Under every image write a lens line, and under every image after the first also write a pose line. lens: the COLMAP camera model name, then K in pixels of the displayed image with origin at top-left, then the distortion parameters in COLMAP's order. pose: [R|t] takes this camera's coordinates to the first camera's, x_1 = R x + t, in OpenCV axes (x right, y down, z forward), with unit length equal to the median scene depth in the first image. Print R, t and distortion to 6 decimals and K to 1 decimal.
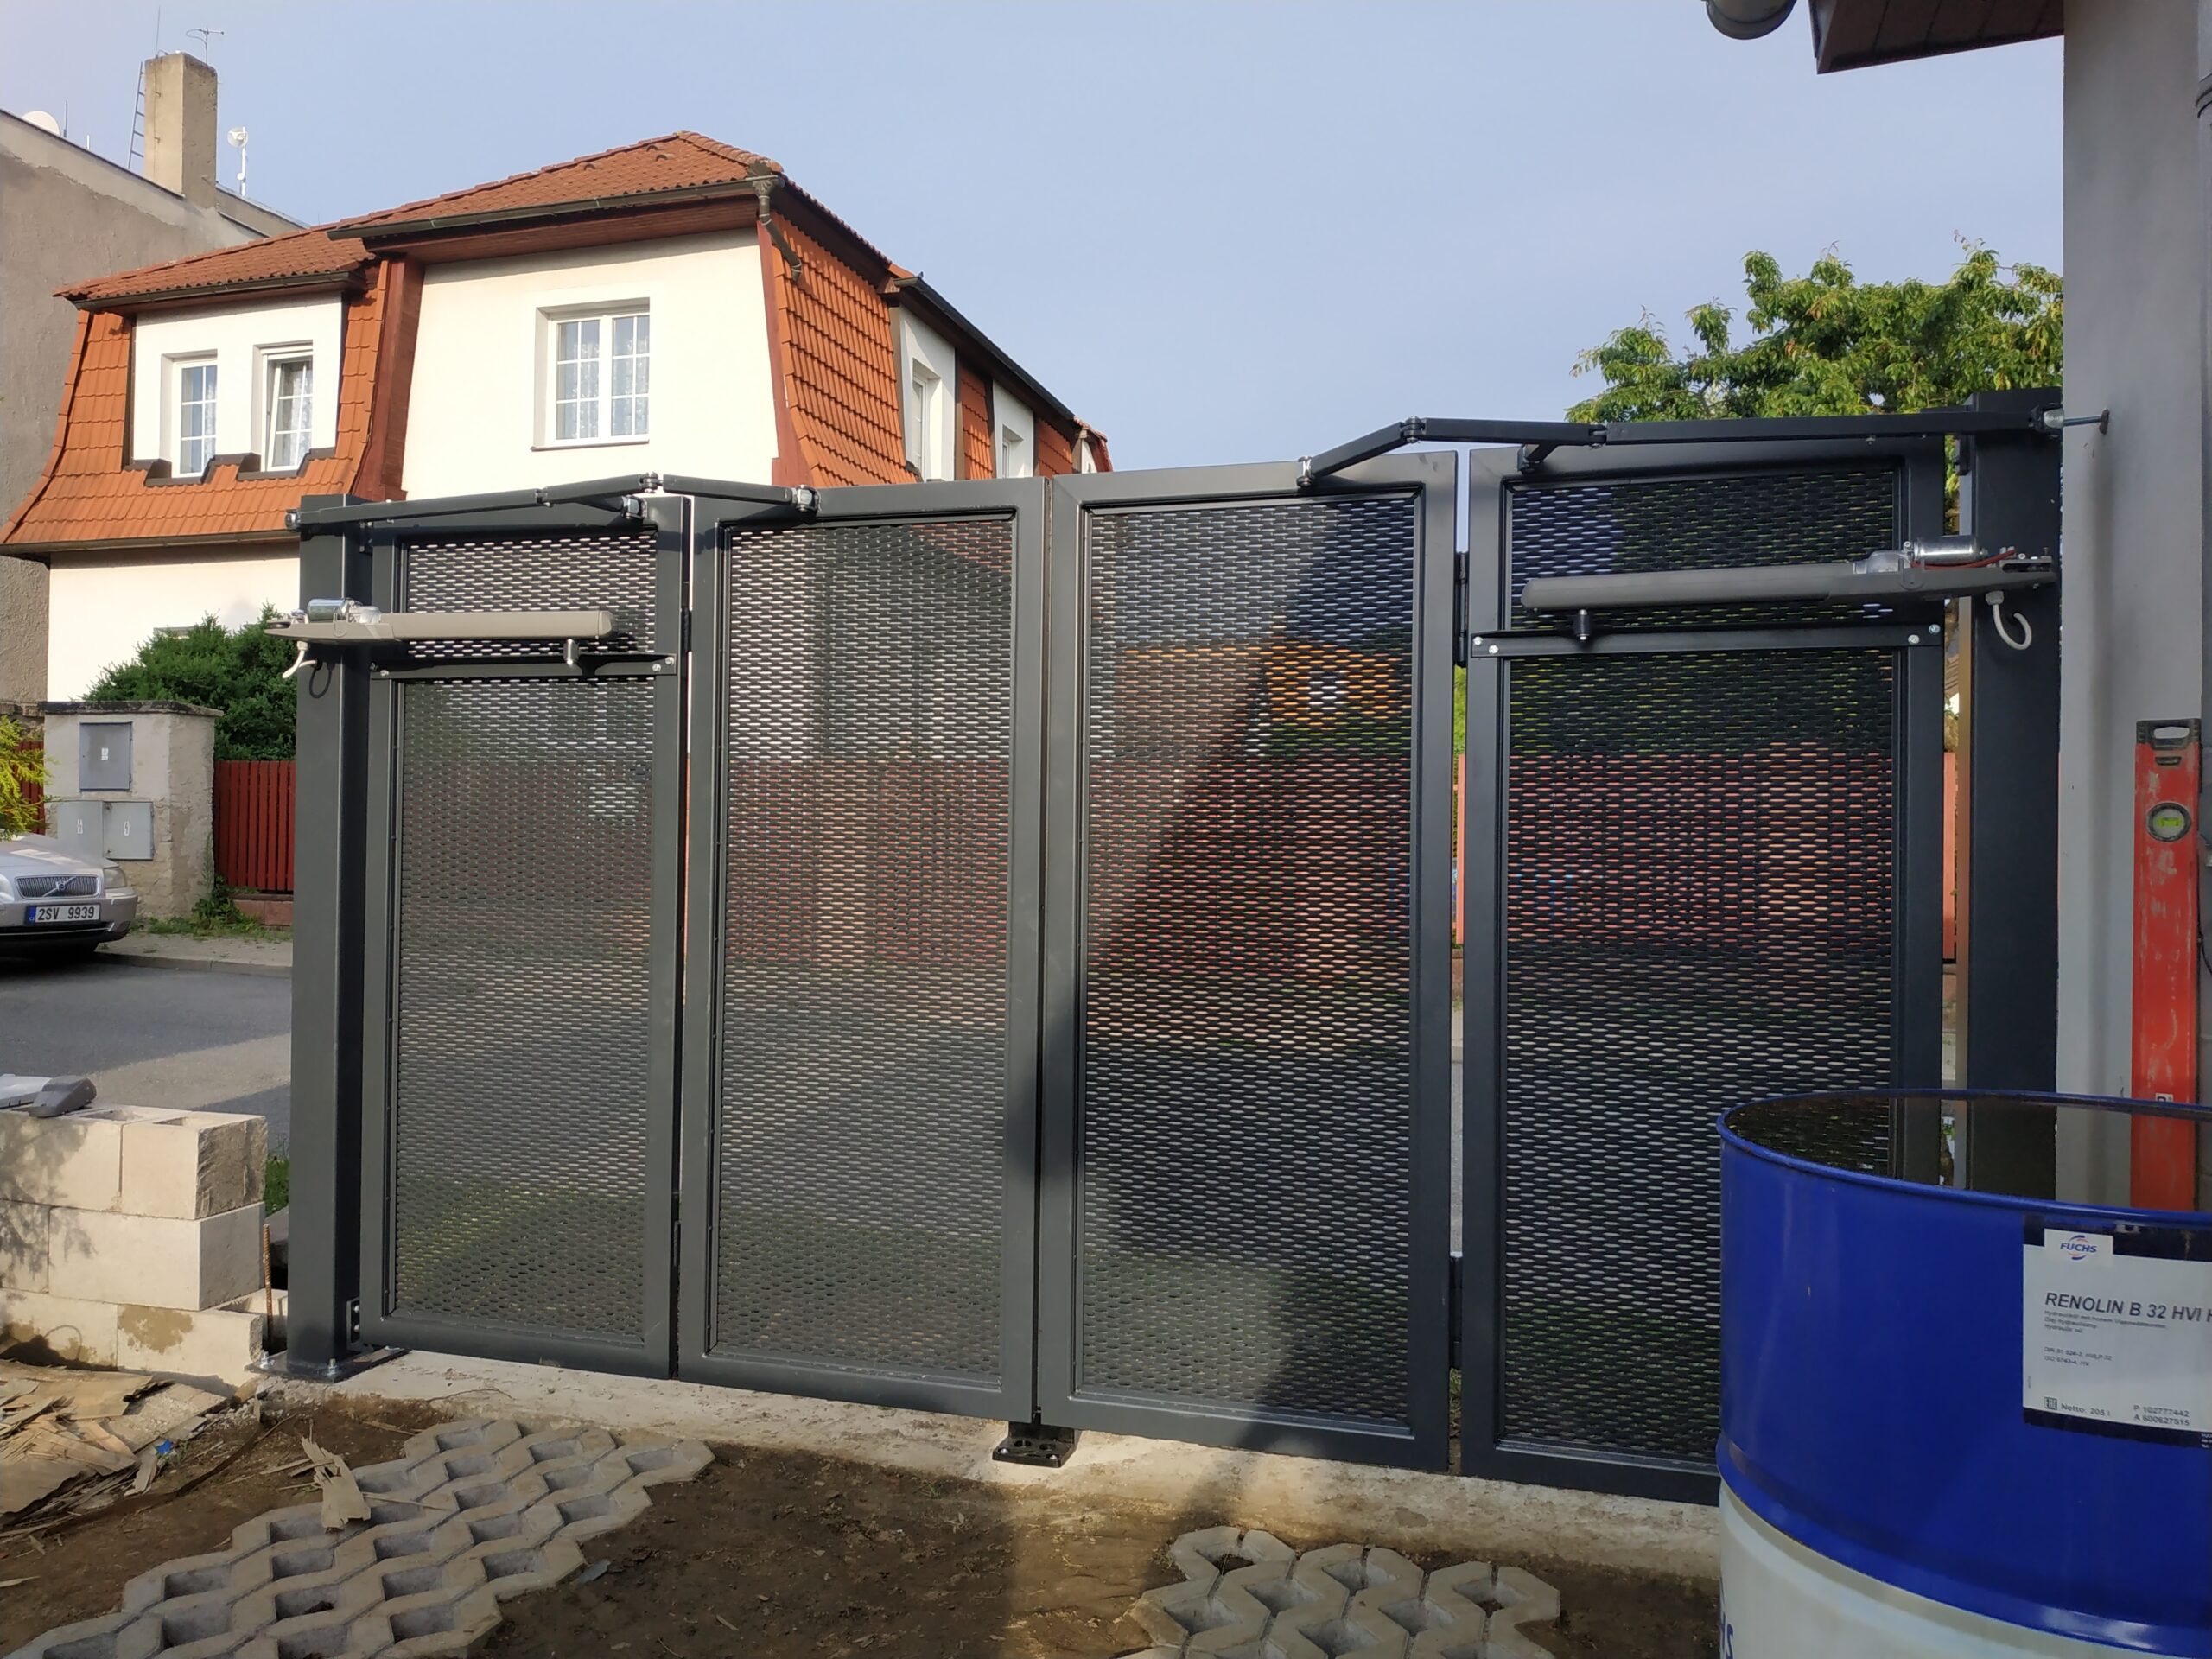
lens RADIAL K [[1616.3, 0, 1106.0], [0, 1616.3, 829.5], [0, 0, 1]] dist [0.008027, -0.040847]
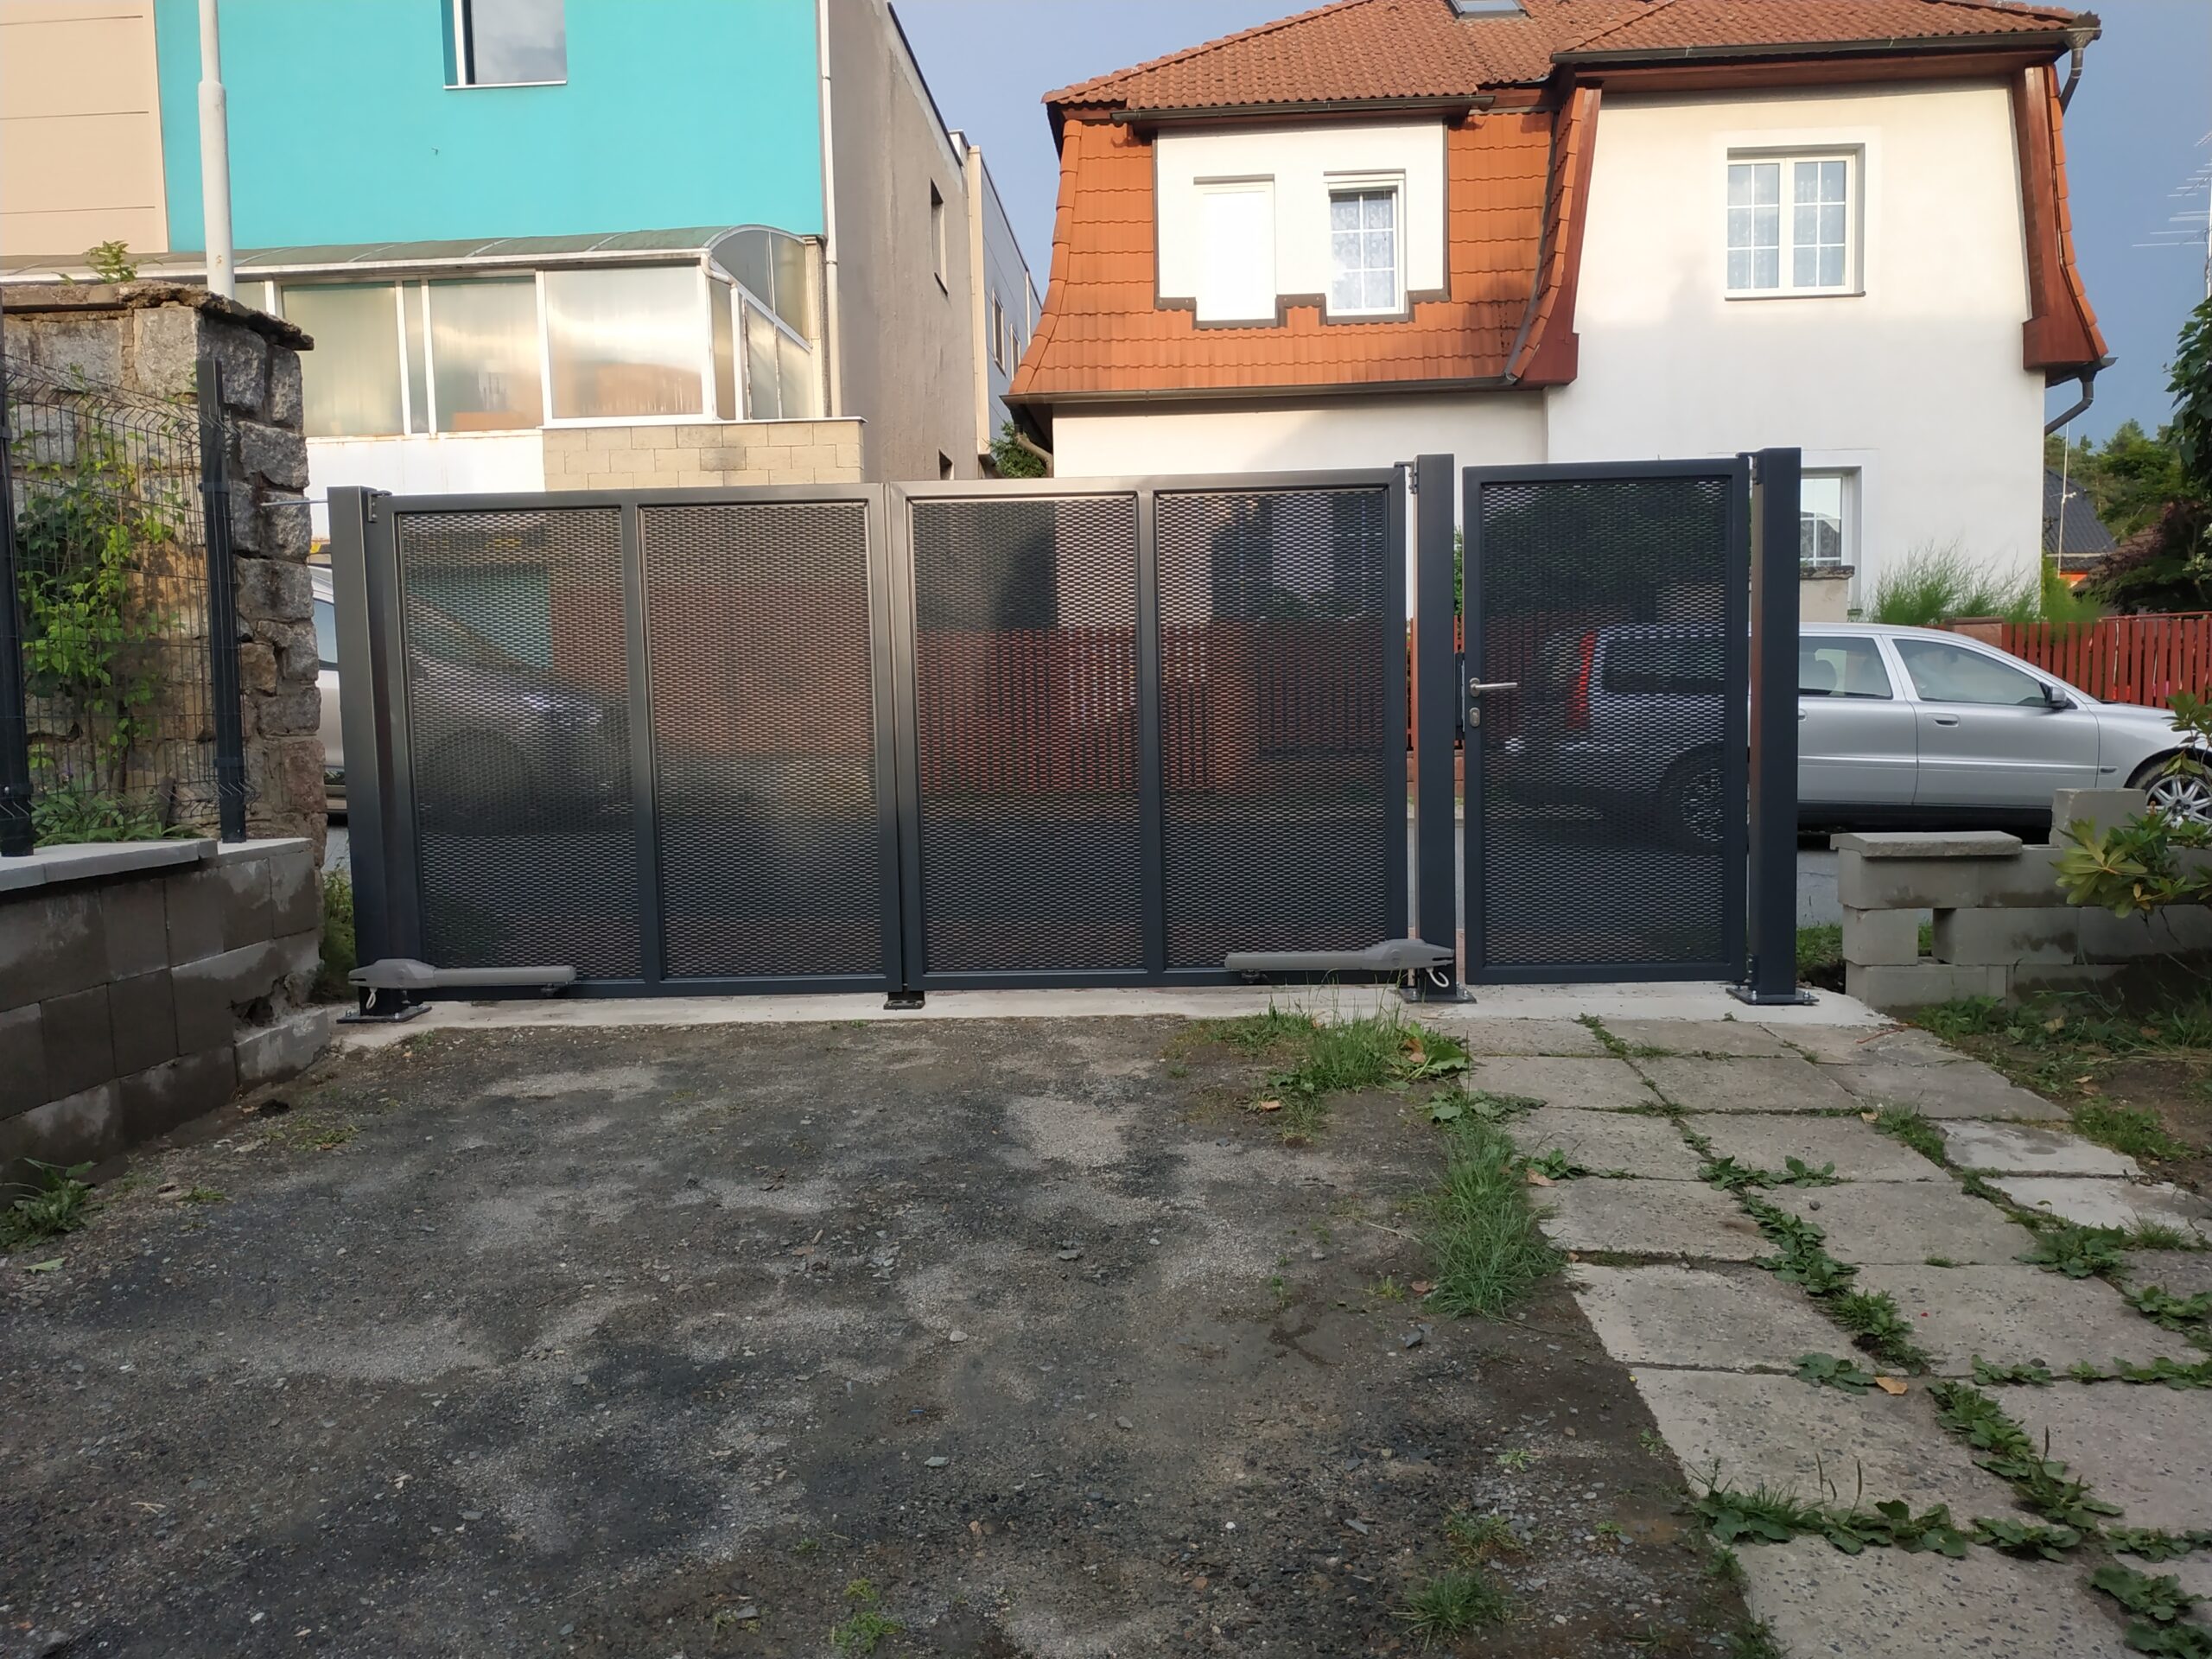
lens RADIAL K [[1616.3, 0, 1106.0], [0, 1616.3, 829.5], [0, 0, 1]] dist [0.008027, -0.040847]
pose [[0.971476, -0.056690, 0.230263, -0.929476], [0.035380, 0.994786, 0.095647, -0.026983], [-0.234485, -0.084772, 0.968416, 0.132466]]
